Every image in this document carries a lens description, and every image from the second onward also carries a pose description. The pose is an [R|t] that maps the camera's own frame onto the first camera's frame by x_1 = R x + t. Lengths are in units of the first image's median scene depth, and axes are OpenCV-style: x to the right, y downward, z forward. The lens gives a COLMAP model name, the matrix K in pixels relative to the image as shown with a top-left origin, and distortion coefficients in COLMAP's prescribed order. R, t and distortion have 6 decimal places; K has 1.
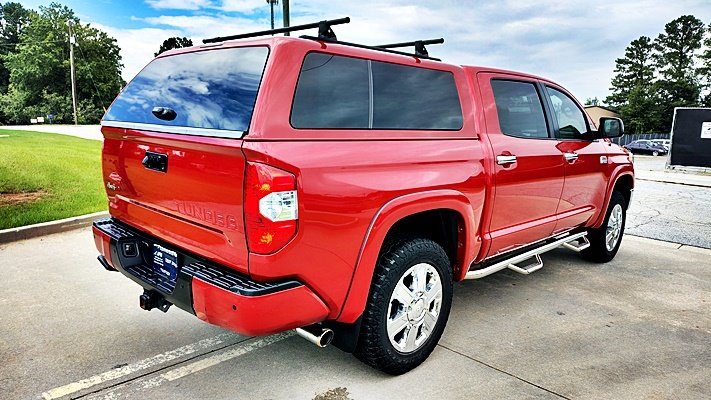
lens RADIAL K [[491.8, 0, 354.1], [0, 491.8, 202.2], [0, 0, 1]] dist [0.023336, -0.027891]
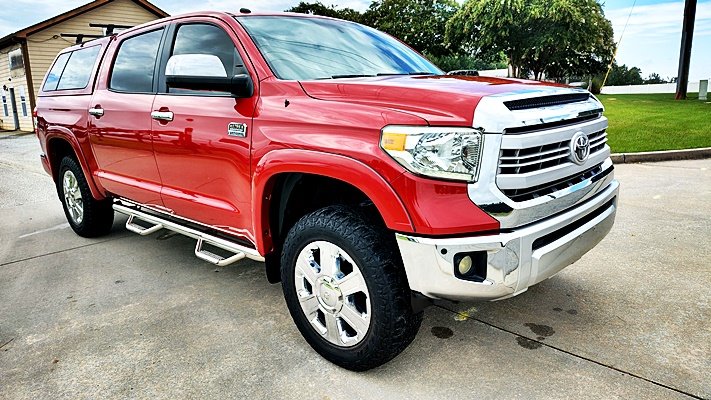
lens RADIAL K [[491.8, 0, 354.8], [0, 491.8, 196.5], [0, 0, 1]] dist [0.023336, -0.027891]
pose [[0.009197, 0.179223, -0.983765, 1.303997], [-0.133593, 0.975208, 0.176415, -0.155006], [0.990994, 0.129802, 0.032912, 1.381371]]
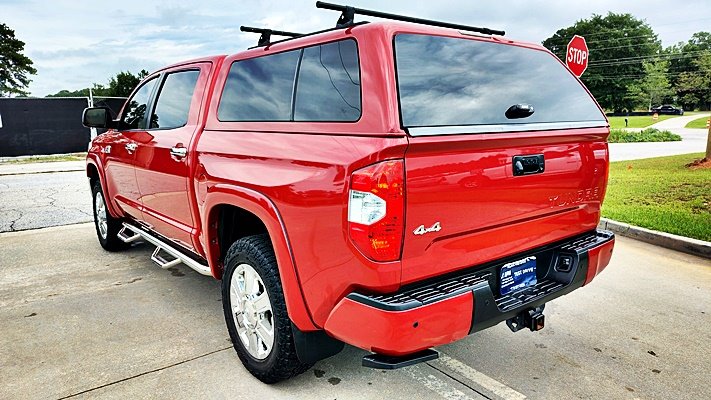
lens RADIAL K [[491.8, 0, 358.7], [0, 491.8, 197.0], [0, 0, 1]] dist [0.023336, -0.027891]
pose [[0.124560, -0.192834, 0.973293, -0.879926], [0.180508, 0.968968, 0.168876, -0.154229], [-0.975655, 0.154652, 0.155503, 0.780324]]
